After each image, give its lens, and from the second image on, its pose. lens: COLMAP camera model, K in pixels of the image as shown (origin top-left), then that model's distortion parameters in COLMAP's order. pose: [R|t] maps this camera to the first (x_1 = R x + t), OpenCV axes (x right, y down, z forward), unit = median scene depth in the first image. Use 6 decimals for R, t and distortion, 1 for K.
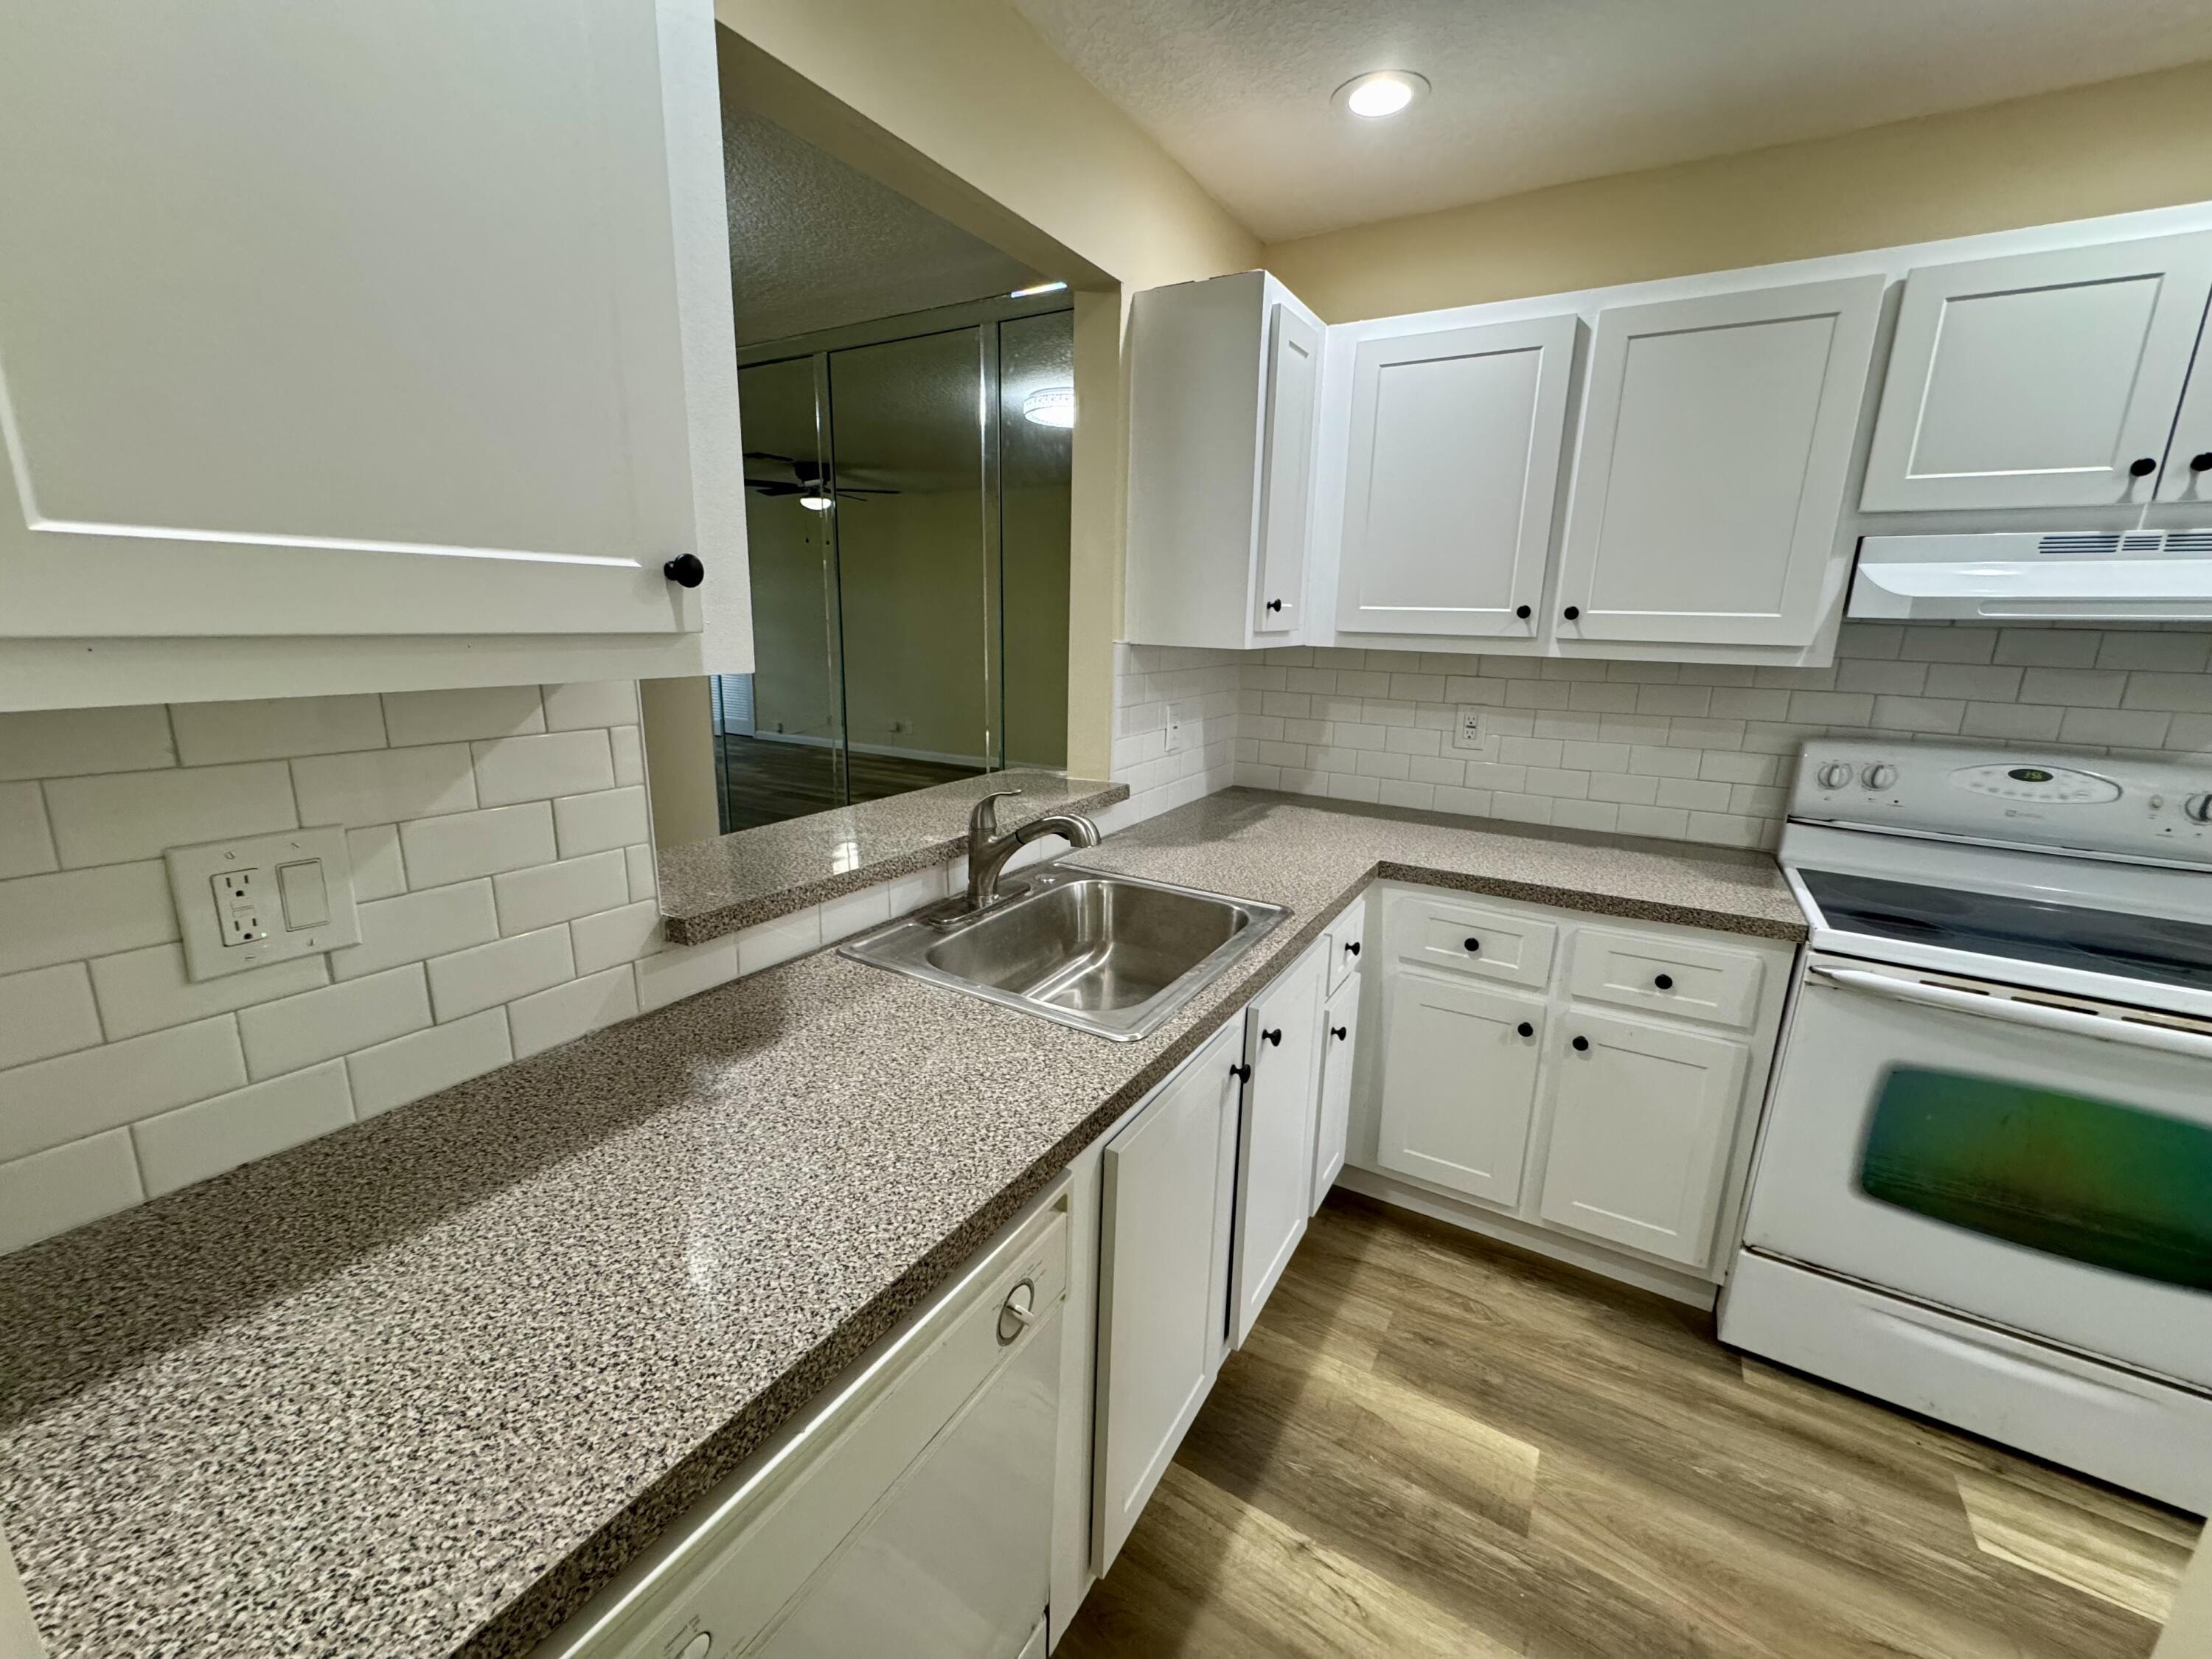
lens RADIAL K [[885.4, 0, 1109.1], [0, 885.4, 826.4], [0, 0, 1]] dist [-0.004138, 0.000368]
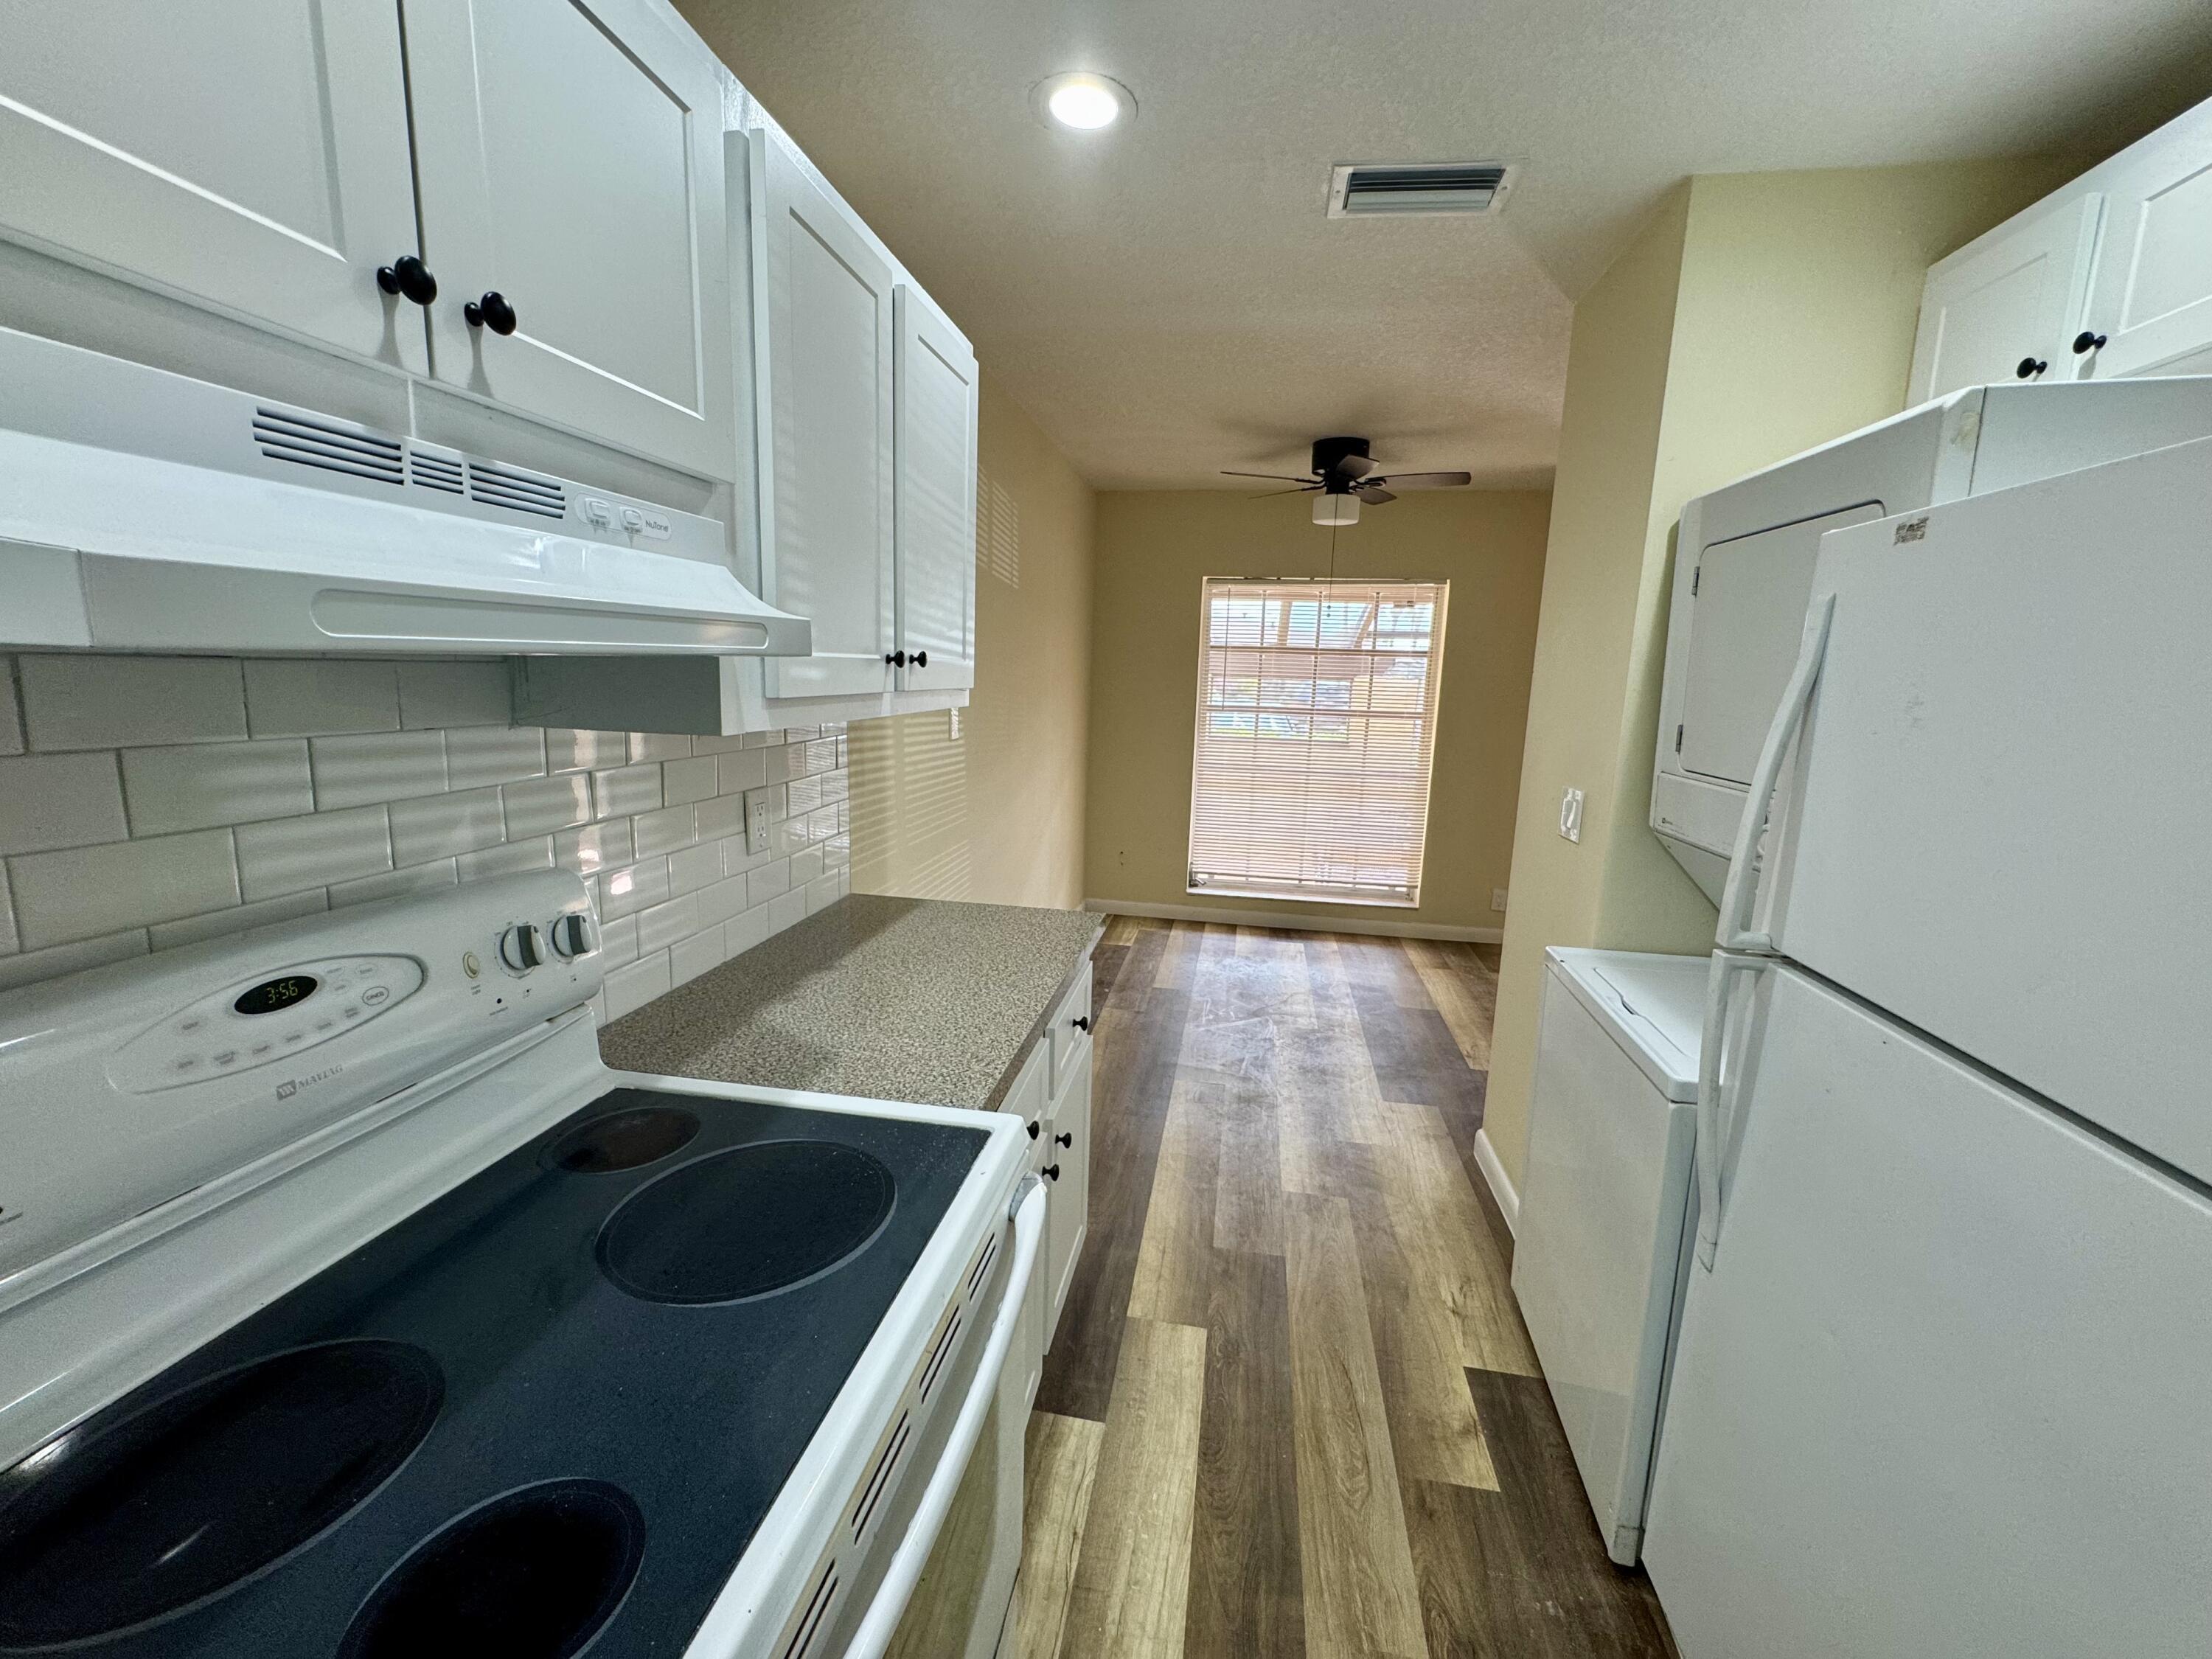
lens RADIAL K [[885.4, 0, 1109.1], [0, 885.4, 826.4], [0, 0, 1]] dist [-0.004138, 0.000368]
pose [[-0.365853, -0.195334, 0.909943, 0.505043], [0.179153, 0.944659, 0.274816, -0.177856], [-0.913267, 0.263561, -0.310612, 0.722628]]
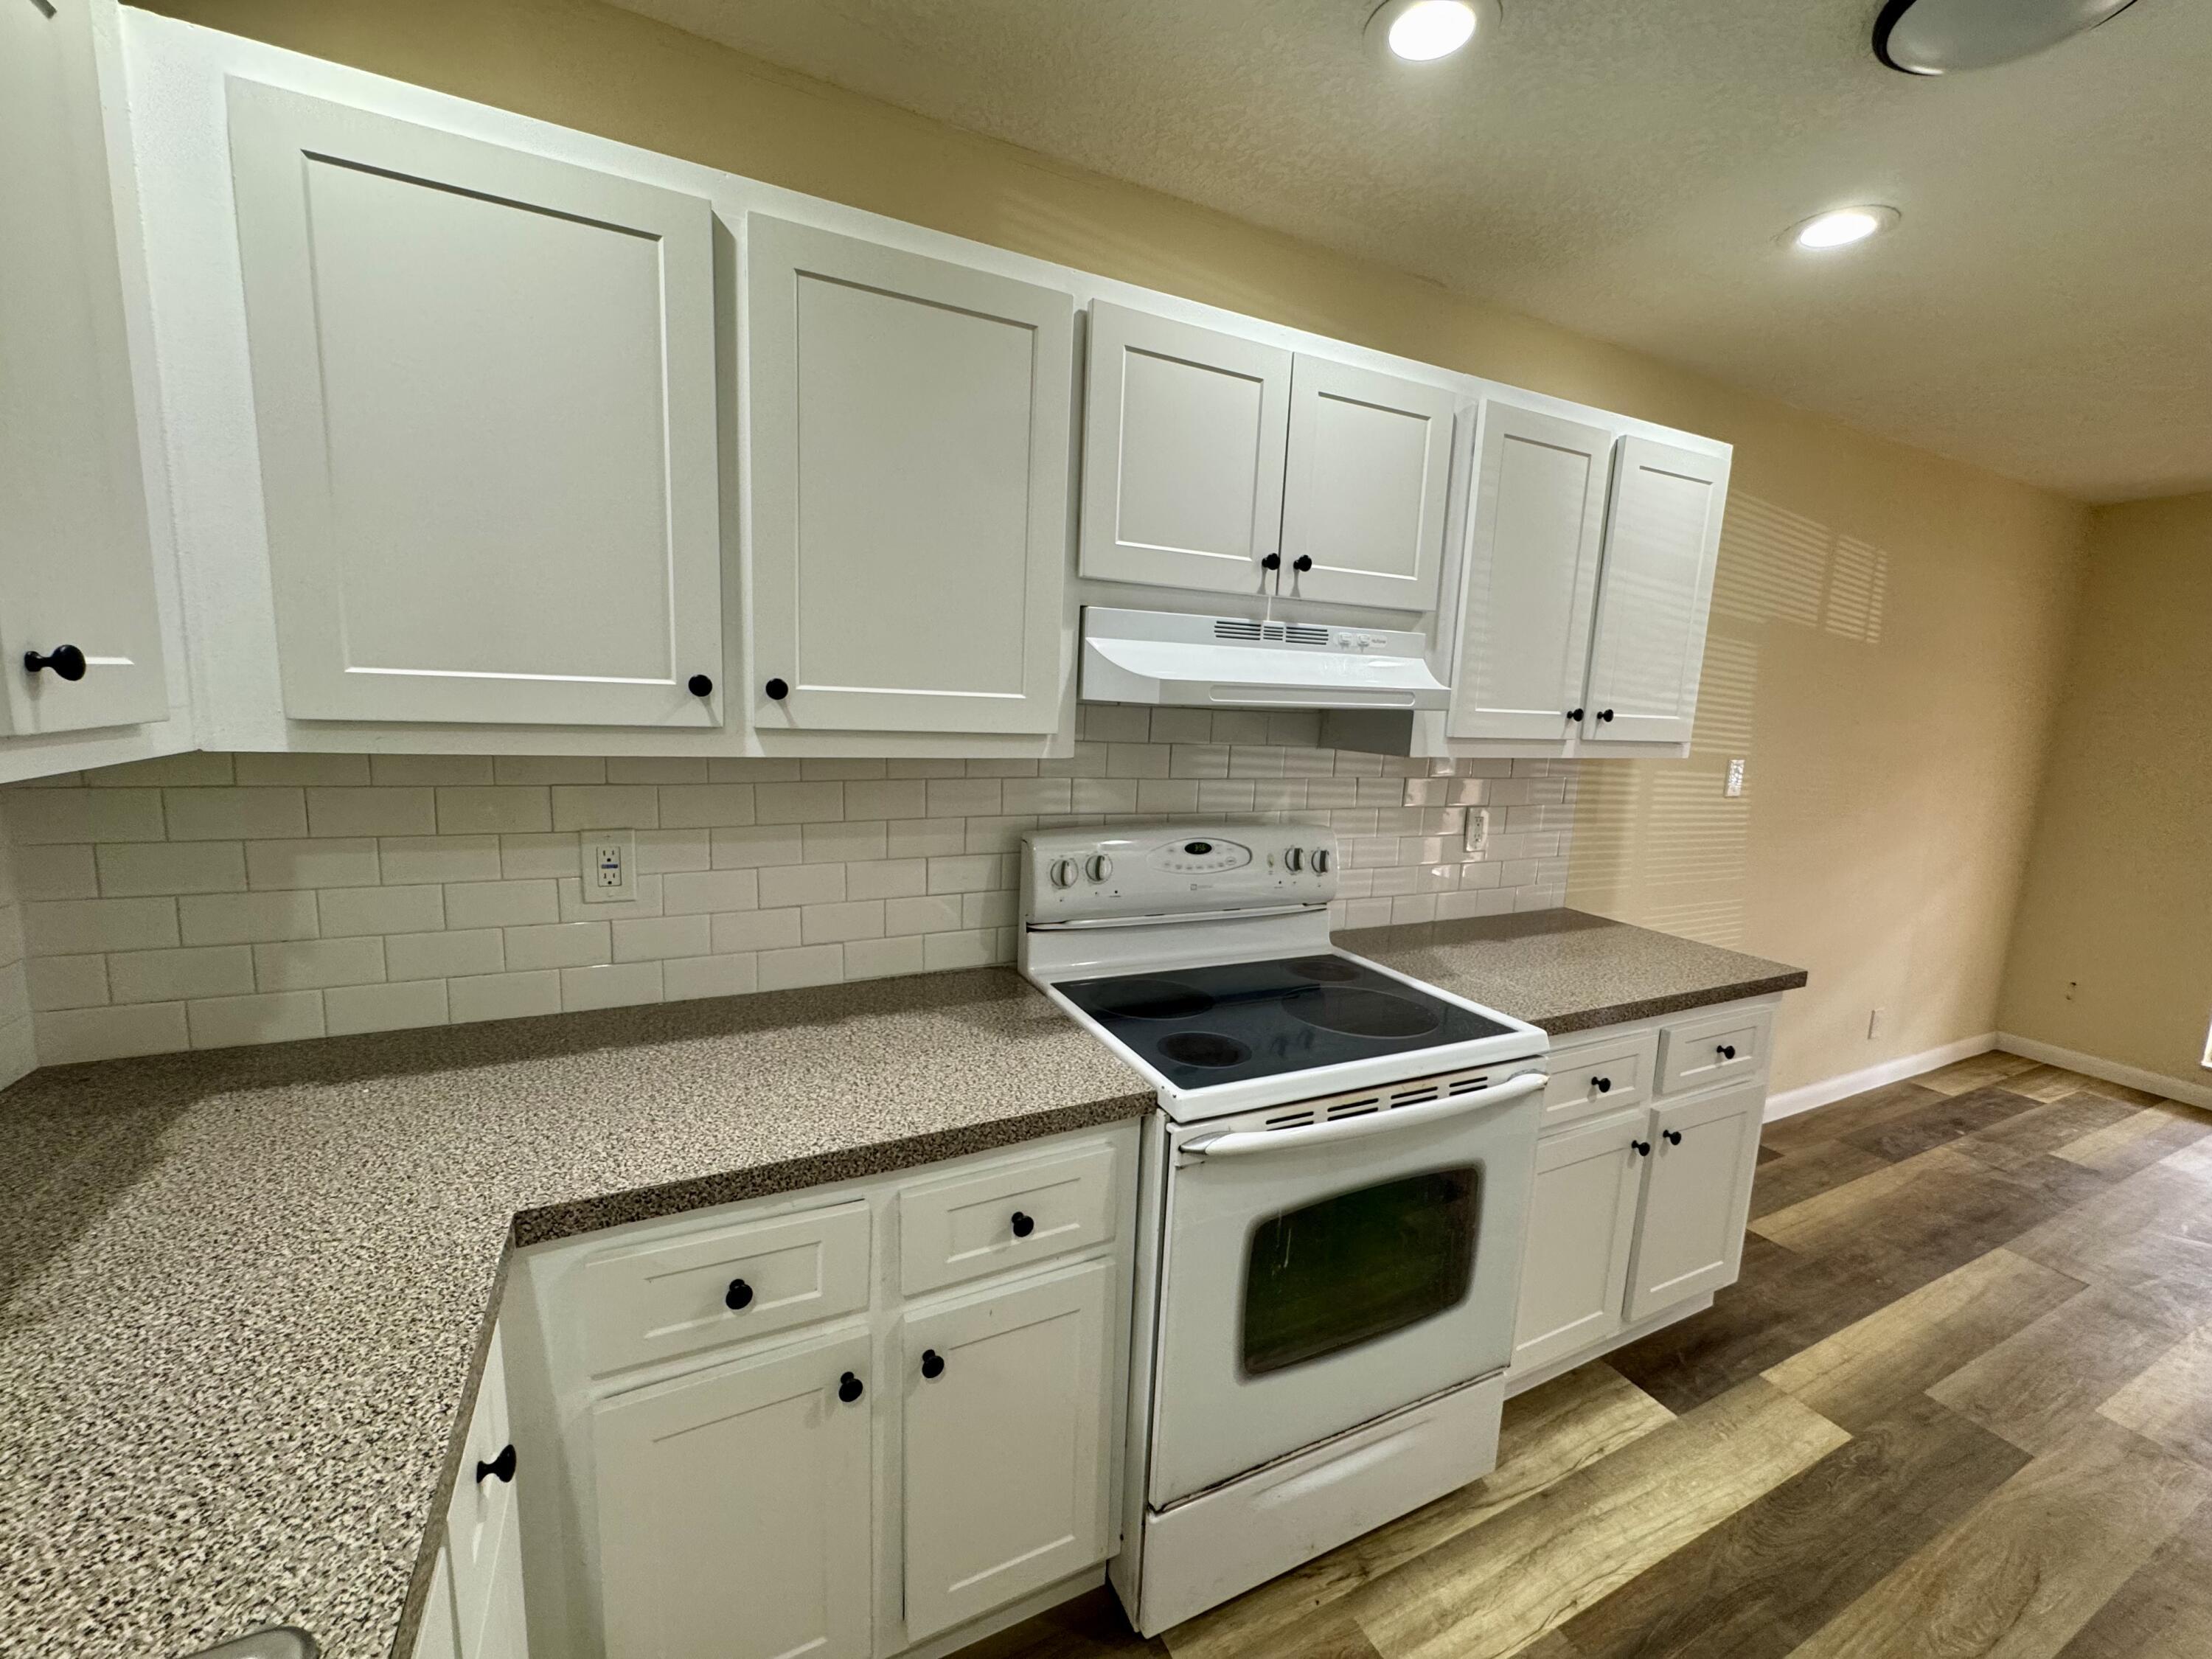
lens RADIAL K [[885.4, 0, 1109.1], [0, 885.4, 826.4], [0, 0, 1]] dist [-0.004138, 0.000368]
pose [[0.541250, -0.122564, 0.831881, 0.121773], [0.169350, 0.984937, 0.034929, -0.134219], [-0.823632, 0.121974, 0.553853, 0.494723]]
